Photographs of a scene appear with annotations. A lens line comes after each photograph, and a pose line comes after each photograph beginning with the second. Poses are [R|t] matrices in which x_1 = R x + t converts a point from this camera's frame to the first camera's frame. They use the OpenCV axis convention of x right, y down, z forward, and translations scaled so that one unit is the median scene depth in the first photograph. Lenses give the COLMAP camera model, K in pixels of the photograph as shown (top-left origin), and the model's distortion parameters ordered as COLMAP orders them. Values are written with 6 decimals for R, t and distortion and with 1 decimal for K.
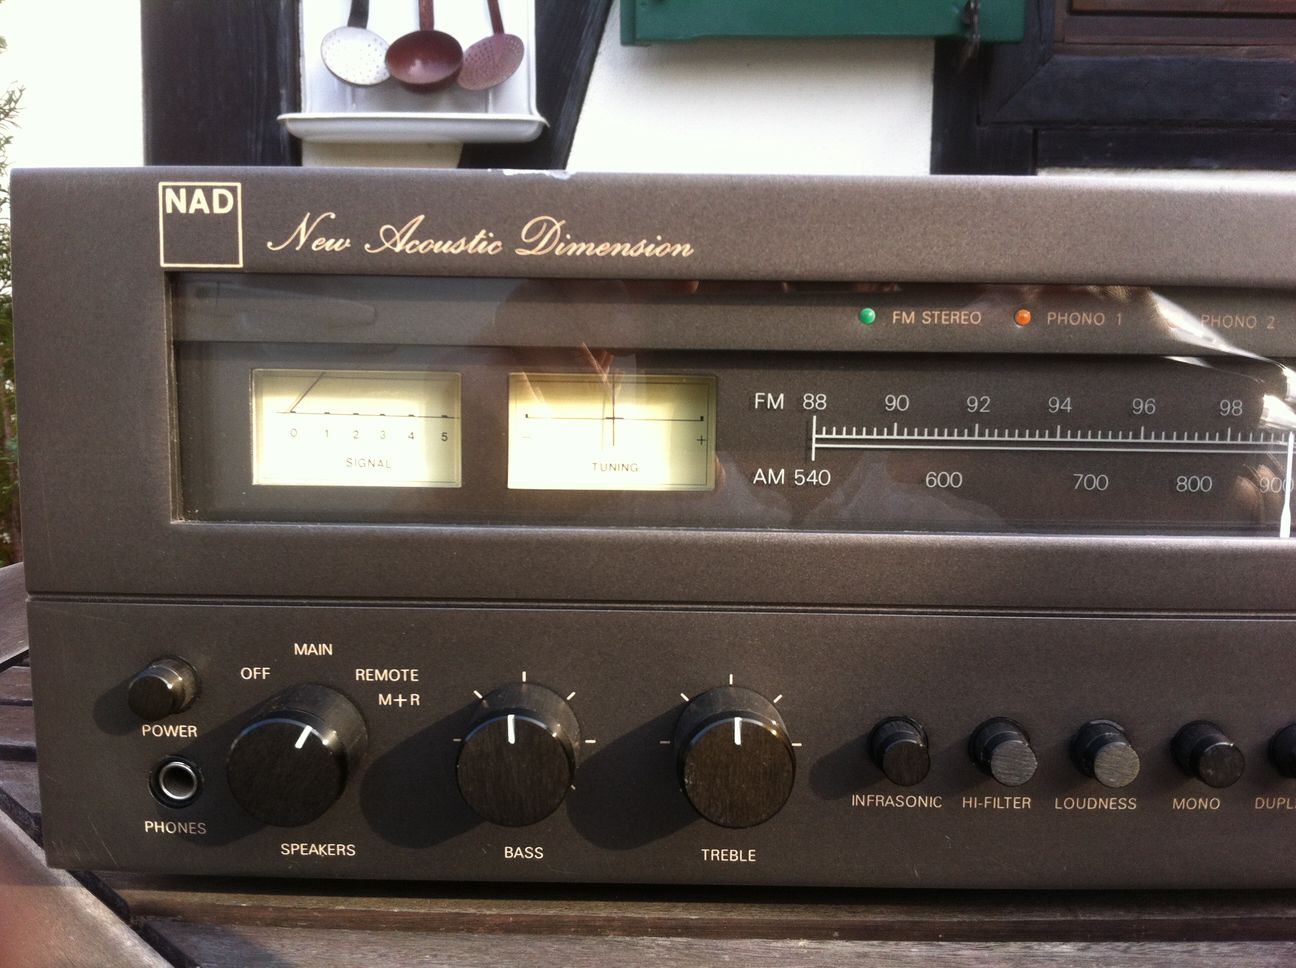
lens RADIAL K [[1320.6, 0, 685.8], [0, 1320.6, 483.2], [0, 0, 1]] dist [0.172846, -0.528230]
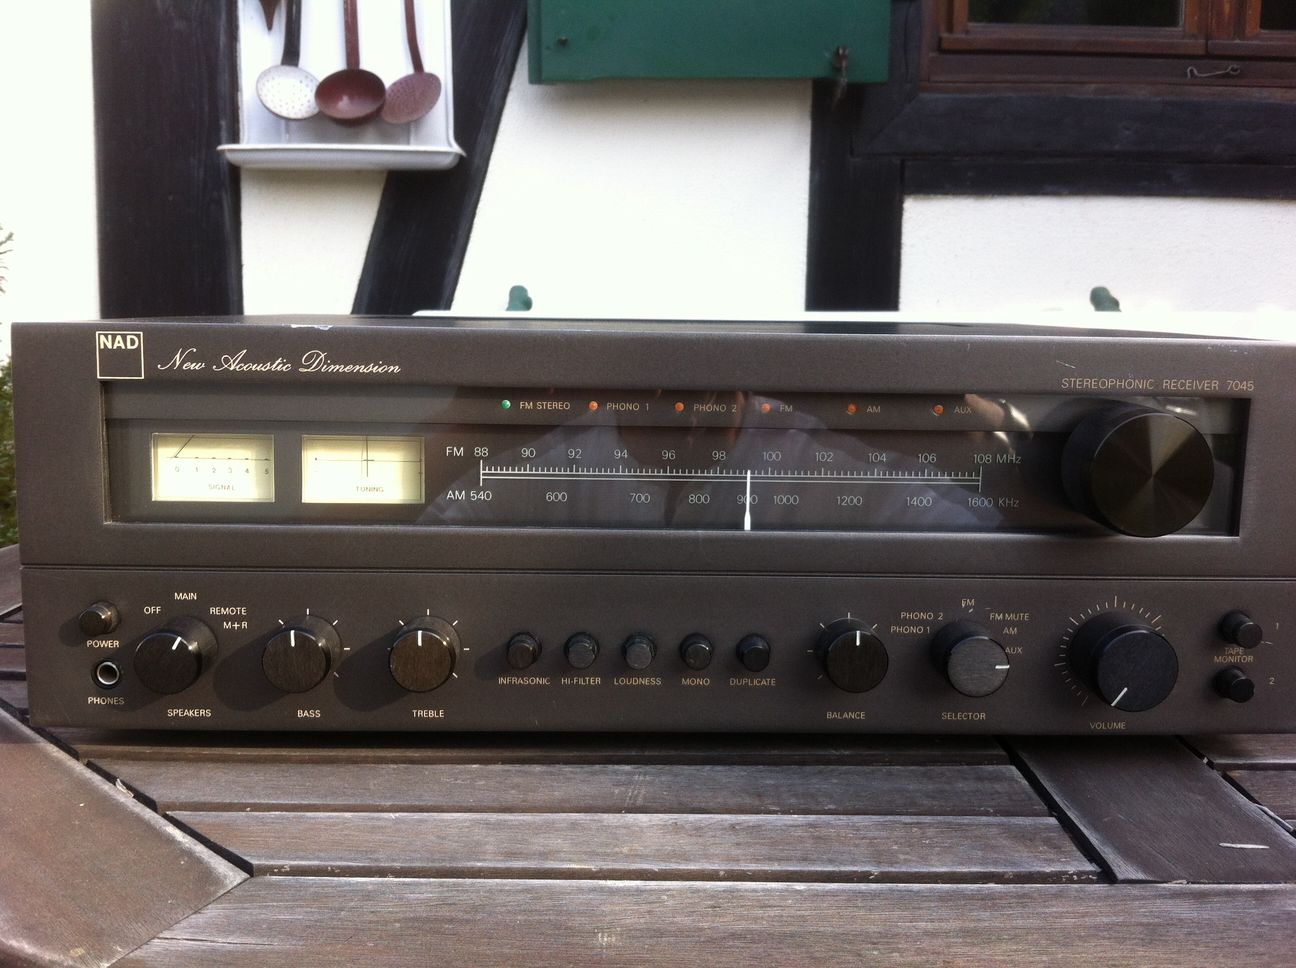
lens RADIAL K [[1298.4, 0, 648.5], [0, 1298.4, 466.7], [0, 0, 1]] dist [0.196333, -0.606919]
pose [[0.999932, -0.001817, 0.011519, 0.291397], [0.001884, 0.999981, -0.005784, -0.031543], [-0.011509, 0.005806, 0.999917, -0.692189]]
